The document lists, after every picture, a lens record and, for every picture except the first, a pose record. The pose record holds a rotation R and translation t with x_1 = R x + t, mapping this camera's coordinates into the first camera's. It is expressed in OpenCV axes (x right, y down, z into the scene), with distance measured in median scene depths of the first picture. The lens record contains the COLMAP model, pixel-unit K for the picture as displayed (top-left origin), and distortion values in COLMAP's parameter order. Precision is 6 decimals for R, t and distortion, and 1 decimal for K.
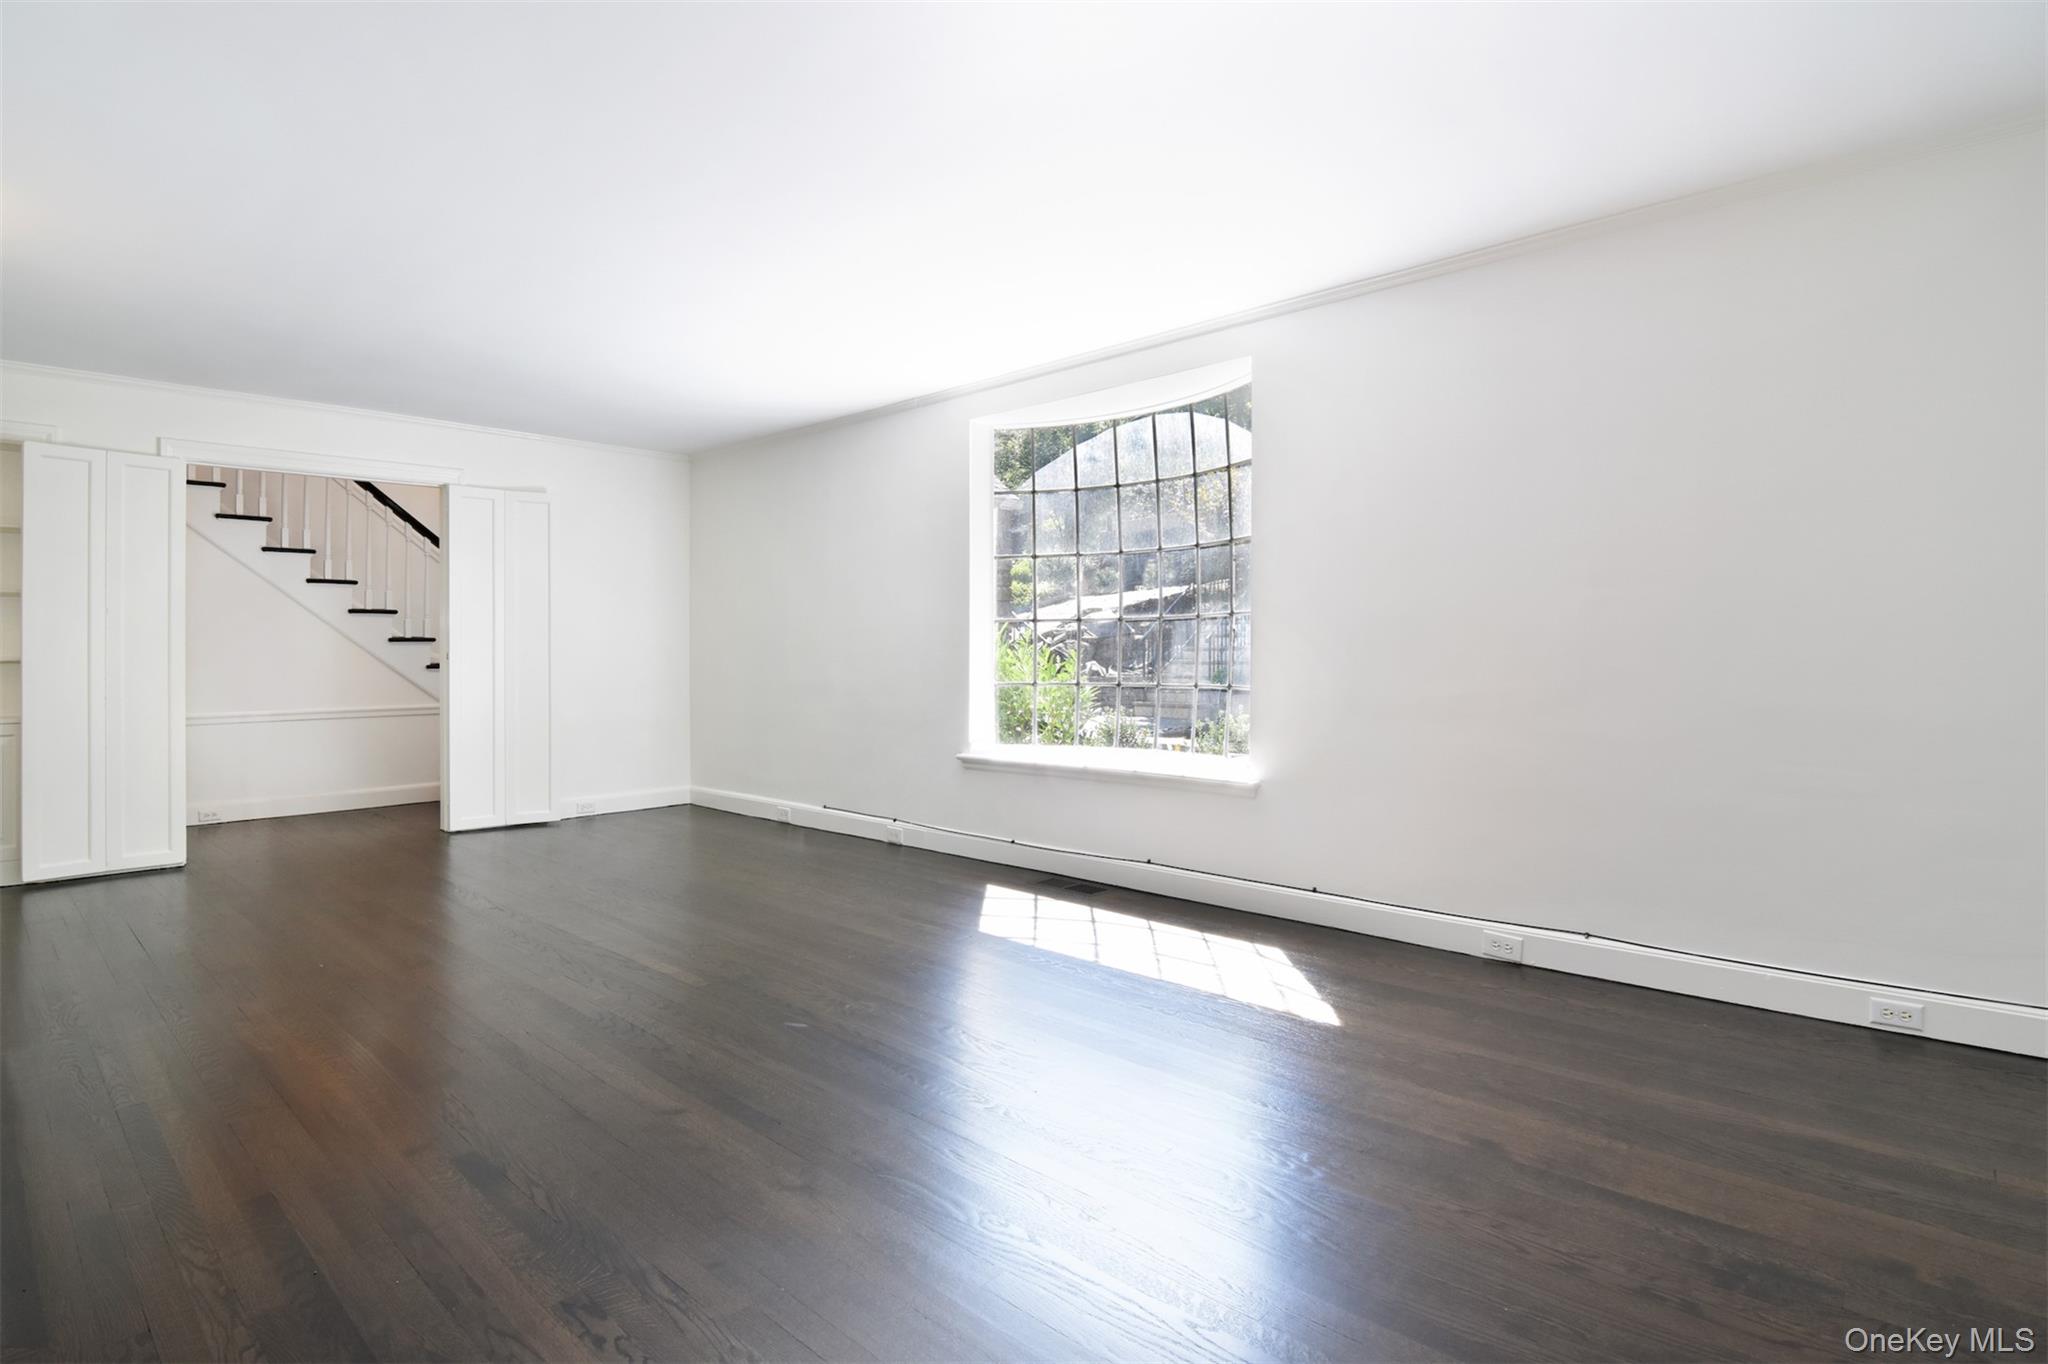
lens RADIAL K [[1002.8, 0, 1032.6], [0, 1002.8, 649.7], [0, 0, 1]] dist [-0.016524, -0.000009]
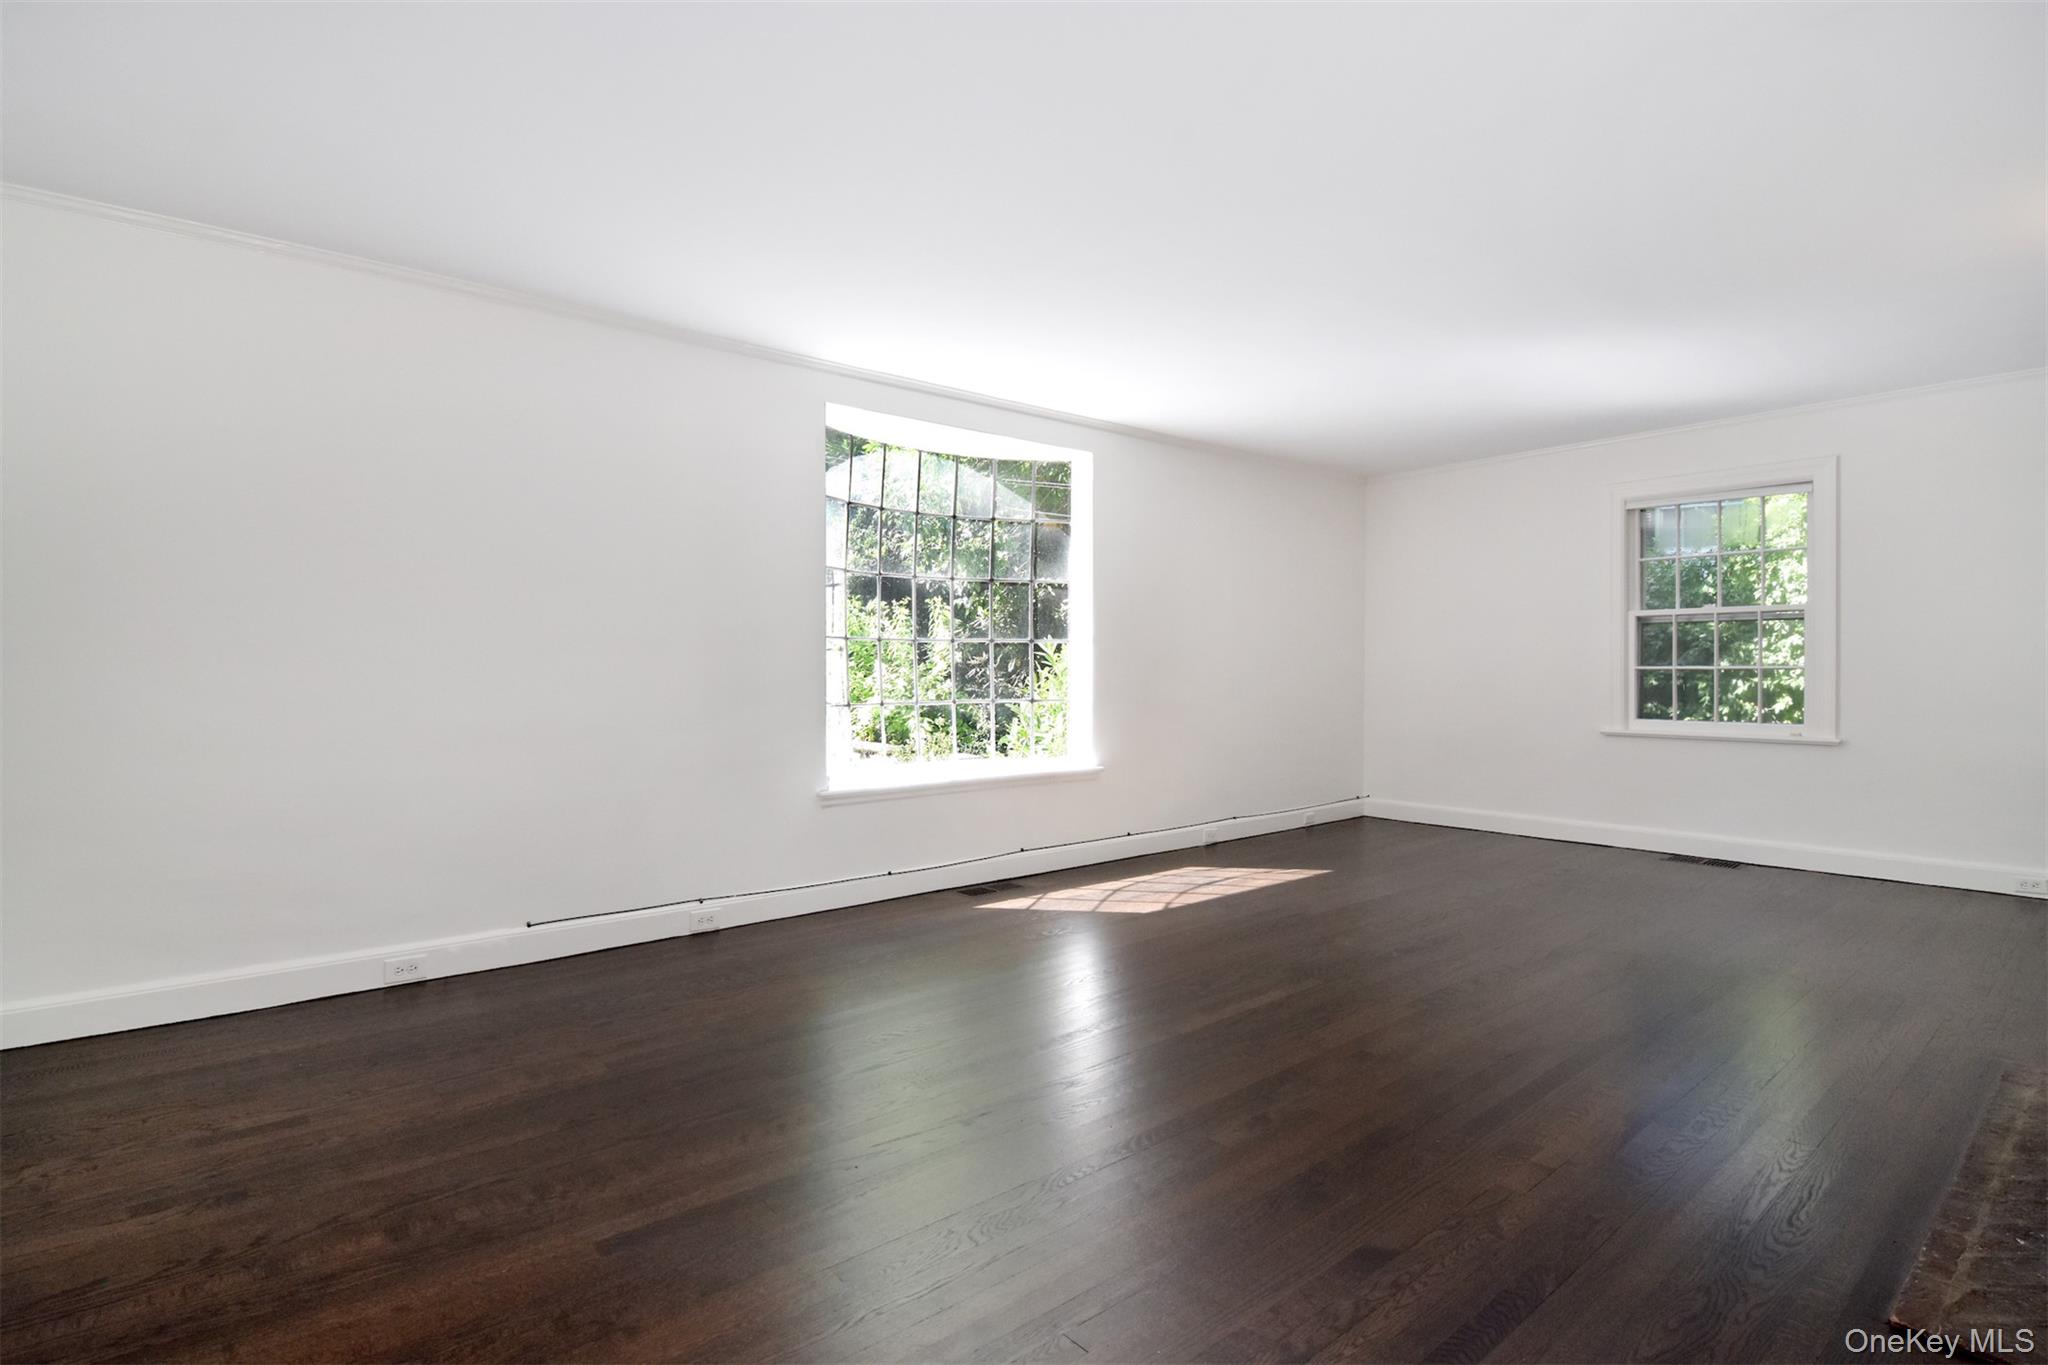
lens RADIAL K [[1002.8, 0, 1032.6], [0, 1002.8, 650.2], [0, 0, 1]] dist [-0.016524, -0.000009]
pose [[0.145447, 0.006964, 0.989342, -0.903364], [-0.014501, 0.999883, -0.004907, -0.016645], [-0.989260, -0.013633, 0.145531, 0.695934]]
